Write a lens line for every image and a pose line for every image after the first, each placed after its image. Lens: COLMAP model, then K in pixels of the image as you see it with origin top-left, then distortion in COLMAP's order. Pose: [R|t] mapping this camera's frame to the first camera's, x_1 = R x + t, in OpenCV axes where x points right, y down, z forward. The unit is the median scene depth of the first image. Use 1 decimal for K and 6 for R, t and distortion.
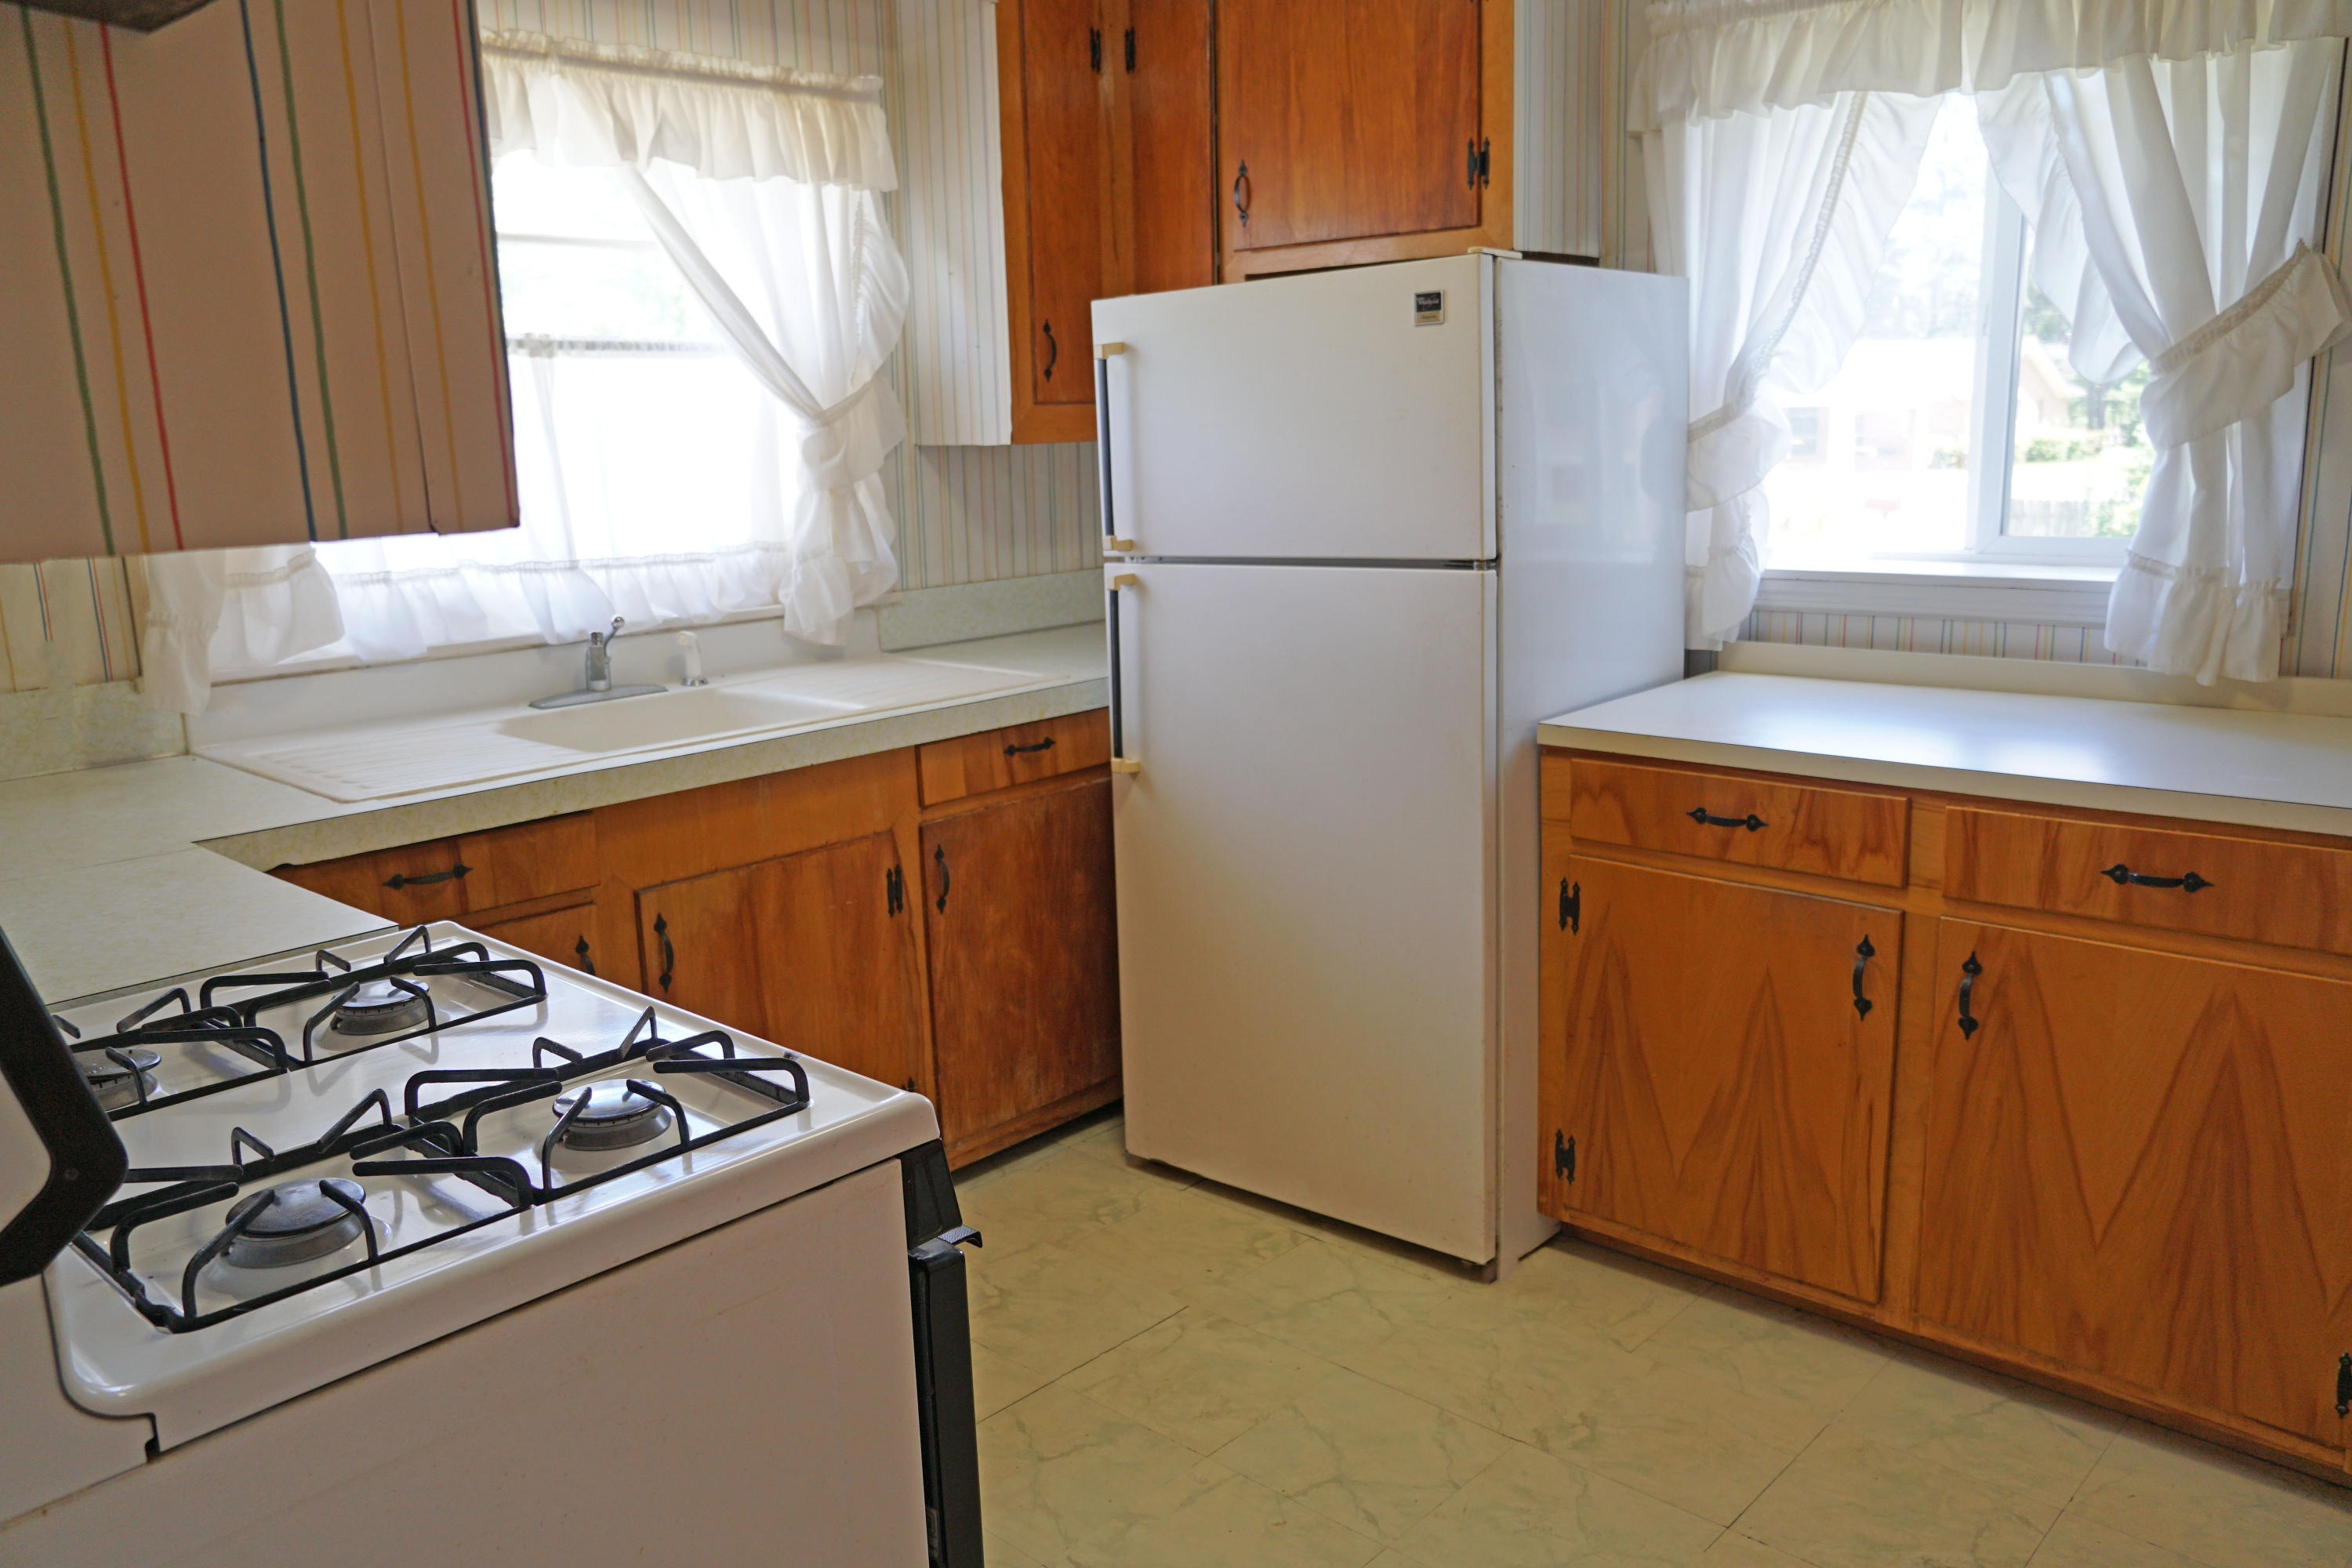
lens RADIAL K [[1764.2, 0, 1175.0], [0, 1764.2, 785.5], [0, 0, 1]] dist [-0.025448, 0.028489]
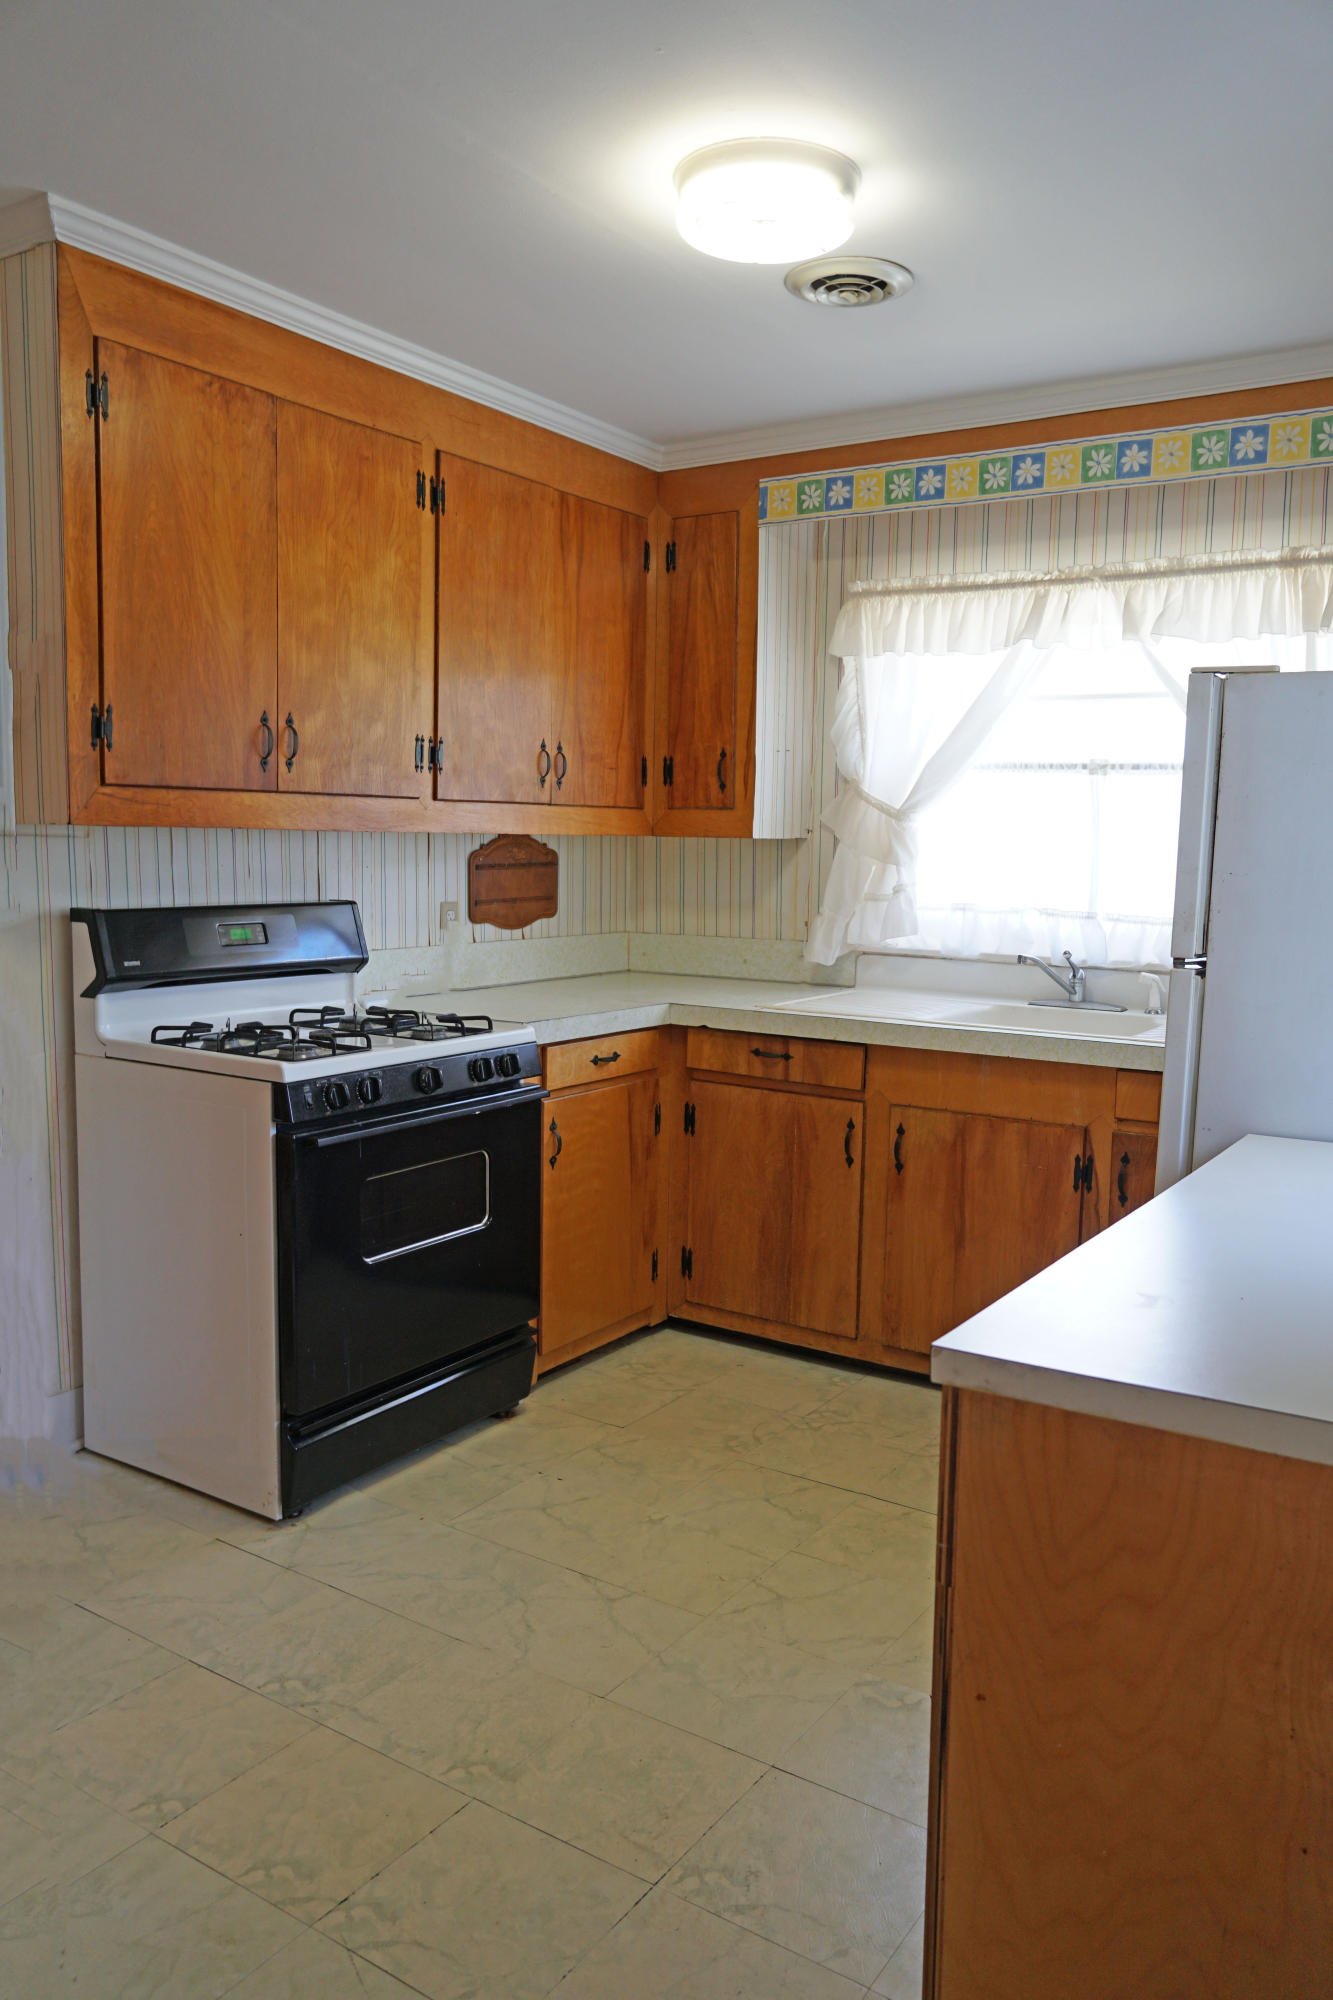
lens RADIAL K [[1500.2, 0, 664.5], [0, 1500.2, 1001.3], [0, 0, 1]] dist [-0.025448, 0.028489]
pose [[0.168461, 0.137329, -0.976095, 0.871638], [-0.225591, 0.969336, 0.097444, -0.104602], [0.959546, 0.203783, 0.194276, 0.466380]]
